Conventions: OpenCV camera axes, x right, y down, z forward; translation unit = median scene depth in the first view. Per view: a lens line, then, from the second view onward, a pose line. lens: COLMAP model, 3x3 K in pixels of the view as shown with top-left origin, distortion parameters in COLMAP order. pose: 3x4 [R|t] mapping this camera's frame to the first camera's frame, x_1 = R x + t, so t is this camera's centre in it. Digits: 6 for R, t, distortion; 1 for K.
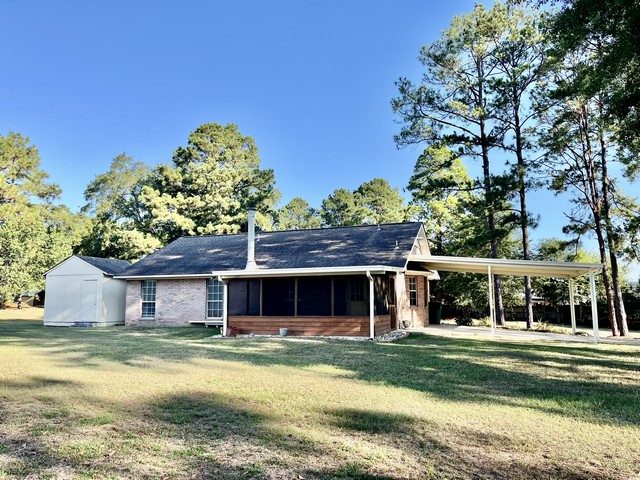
lens RADIAL K [[490.4, 0, 315.9], [0, 490.4, 238.5], [0, 0, 1]] dist [0.037672, -0.027526]
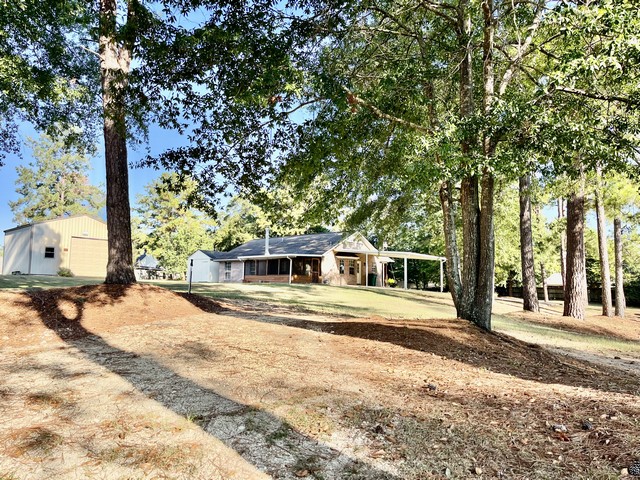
lens RADIAL K [[490.4, 0, 319.5], [0, 490.4, 240.8], [0, 0, 1]] dist [0.037672, -0.027526]
pose [[0.949049, -0.014567, -0.314791, 0.371633], [0.022363, 0.999526, 0.021169, -0.021100], [0.314333, -0.027130, 0.948925, -0.460756]]
